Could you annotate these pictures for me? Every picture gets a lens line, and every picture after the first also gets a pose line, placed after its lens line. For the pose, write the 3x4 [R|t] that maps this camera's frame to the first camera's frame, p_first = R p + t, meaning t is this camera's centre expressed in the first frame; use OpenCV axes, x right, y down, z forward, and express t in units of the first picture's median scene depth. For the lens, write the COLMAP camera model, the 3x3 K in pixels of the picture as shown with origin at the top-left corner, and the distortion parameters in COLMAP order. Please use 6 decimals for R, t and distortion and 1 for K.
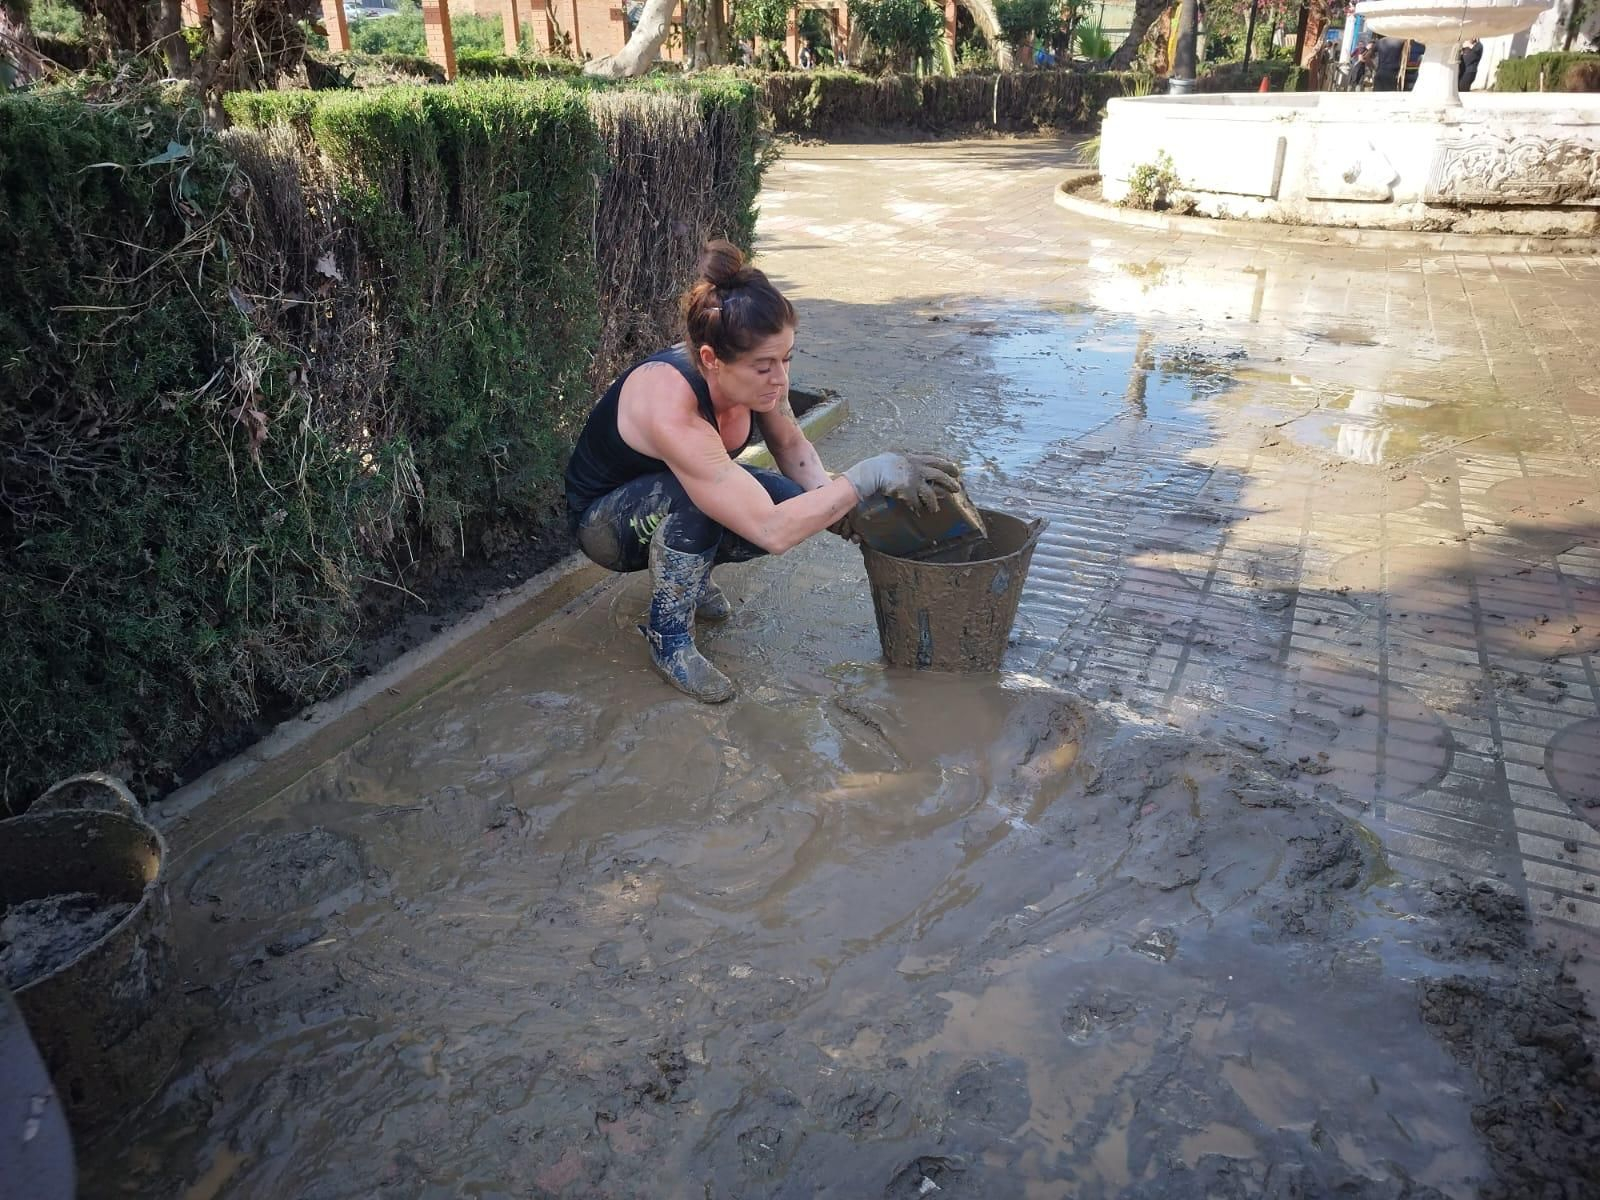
lens RADIAL K [[1105.9, 0, 827.1], [0, 1105.9, 567.1], [0, 0, 1]] dist [0.013729, -0.031605]
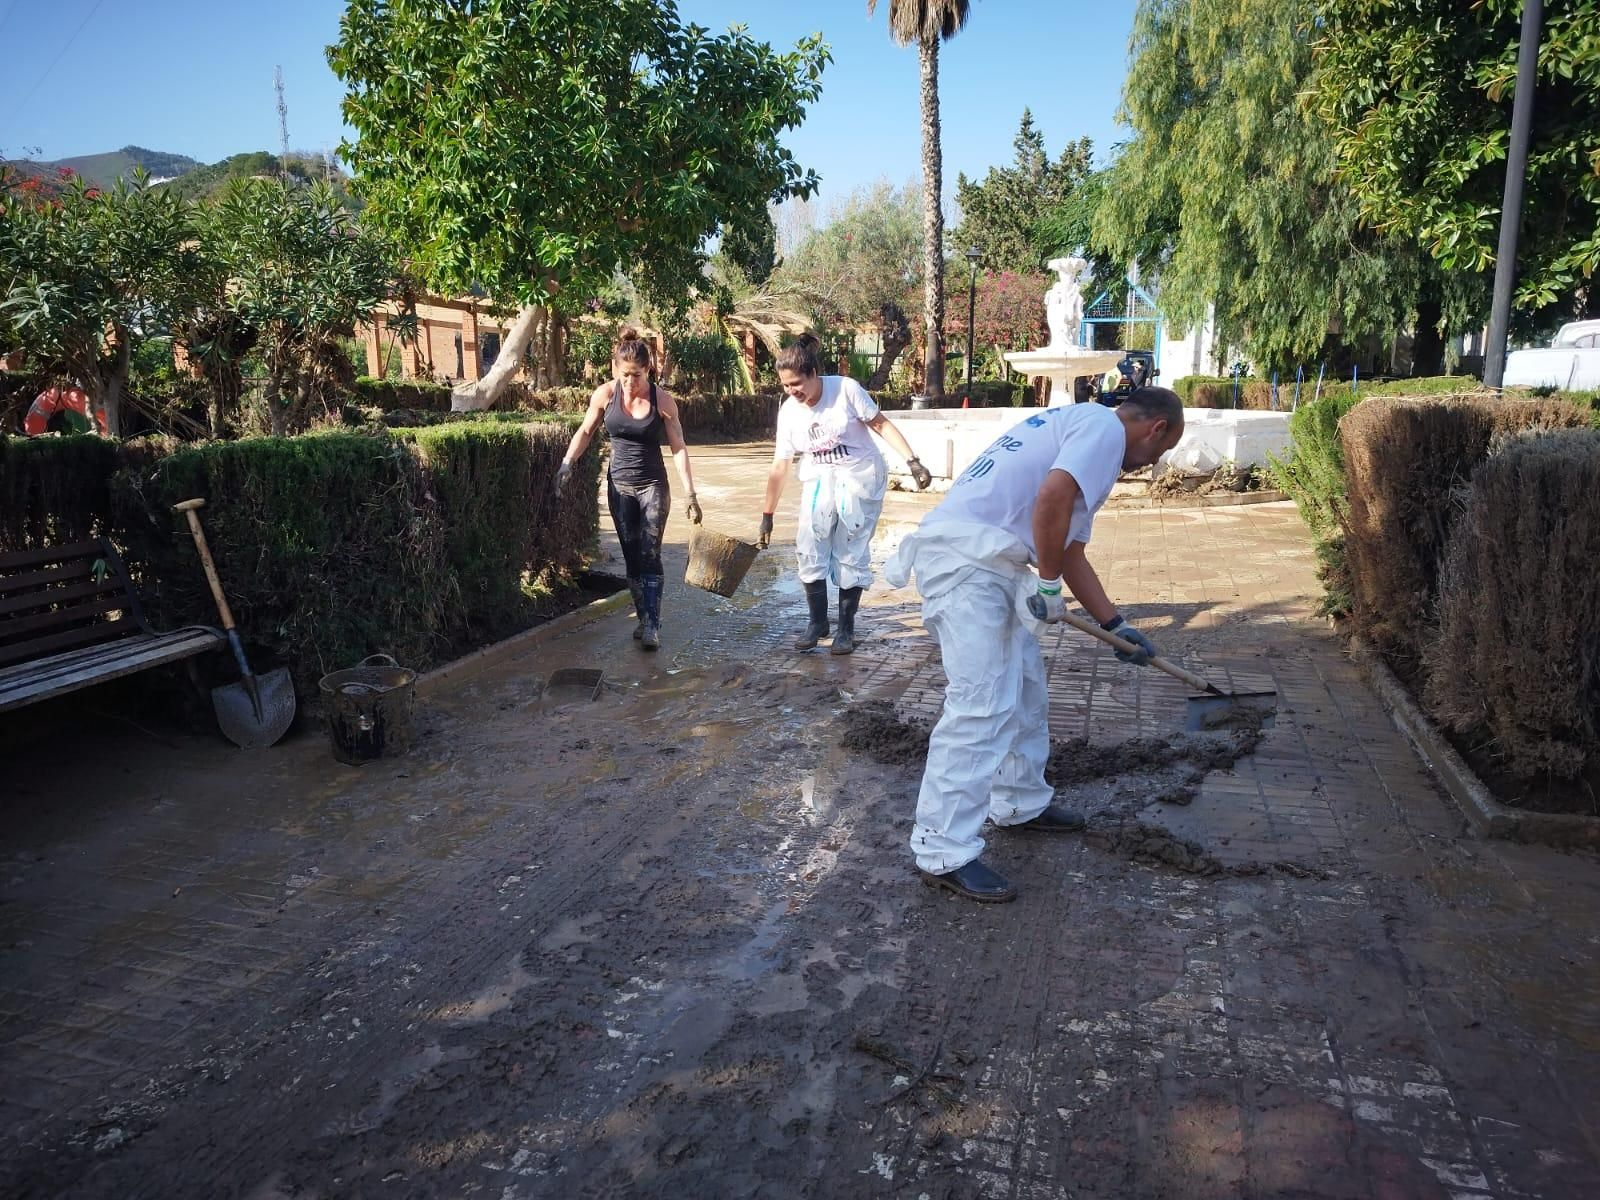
lens RADIAL K [[1105.9, 0, 827.1], [0, 1105.9, 567.1], [0, 0, 1]] dist [0.013729, -0.031605]
pose [[0.987739, -0.024143, 0.154237, 0.006418], [0.062117, 0.967174, -0.246407, 0.090310], [-0.143225, 0.252967, 0.956815, -0.240019]]
